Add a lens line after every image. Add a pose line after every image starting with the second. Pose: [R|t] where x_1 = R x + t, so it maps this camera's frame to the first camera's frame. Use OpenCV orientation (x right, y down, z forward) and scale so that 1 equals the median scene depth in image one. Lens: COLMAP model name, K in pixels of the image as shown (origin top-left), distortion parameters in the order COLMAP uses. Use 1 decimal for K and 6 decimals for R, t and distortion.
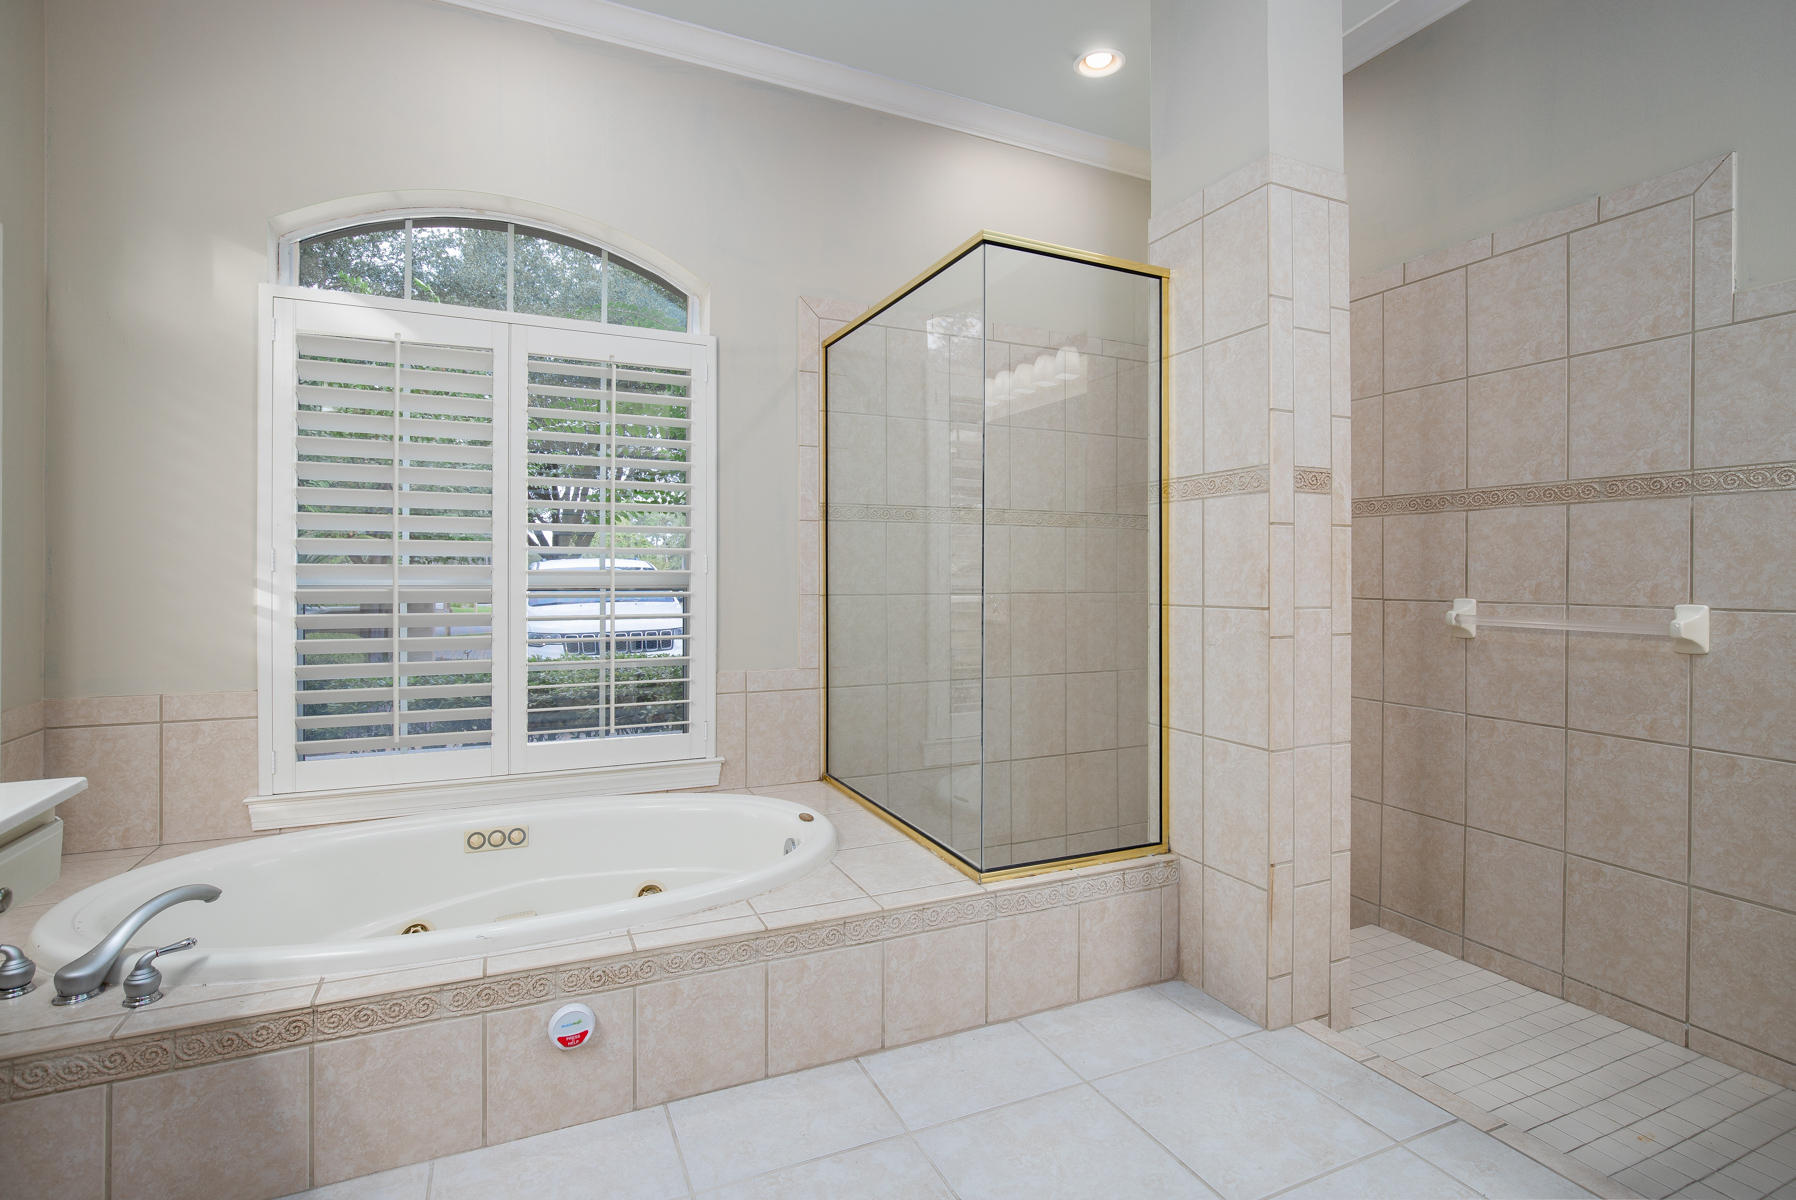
lens RADIAL K [[864.1, 0, 908.7], [0, 864.1, 583.1], [0, 0, 1]] dist [-0.000698, 0.000052]
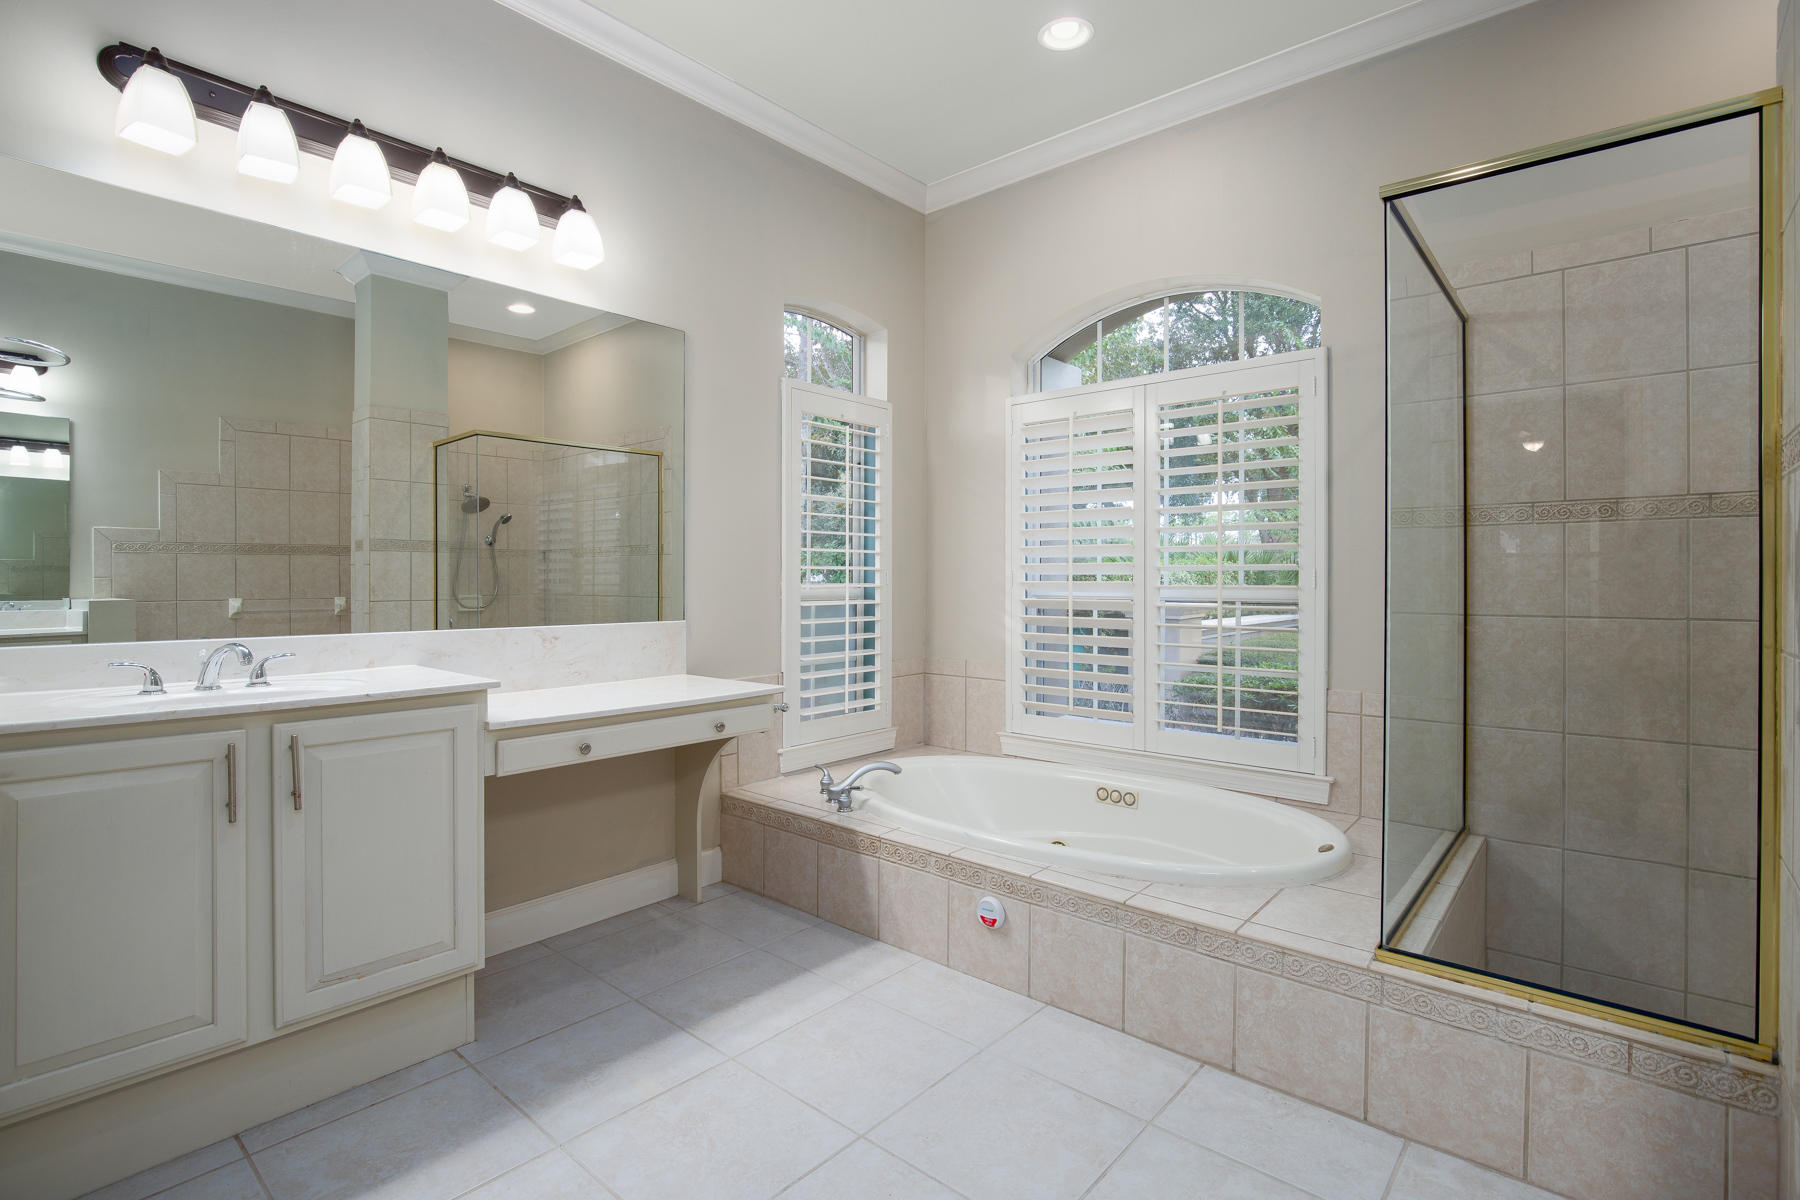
lens RADIAL K [[866.0, 0, 917.0], [0, 866.0, 597.0], [0, 0, 1]] dist [-0.000698, 0.000052]
pose [[0.419836, 0.015996, -0.907459, 0.659299], [-0.007402, 0.999872, 0.014200, -0.017617], [0.907570, 0.000755, 0.419900, 0.232348]]
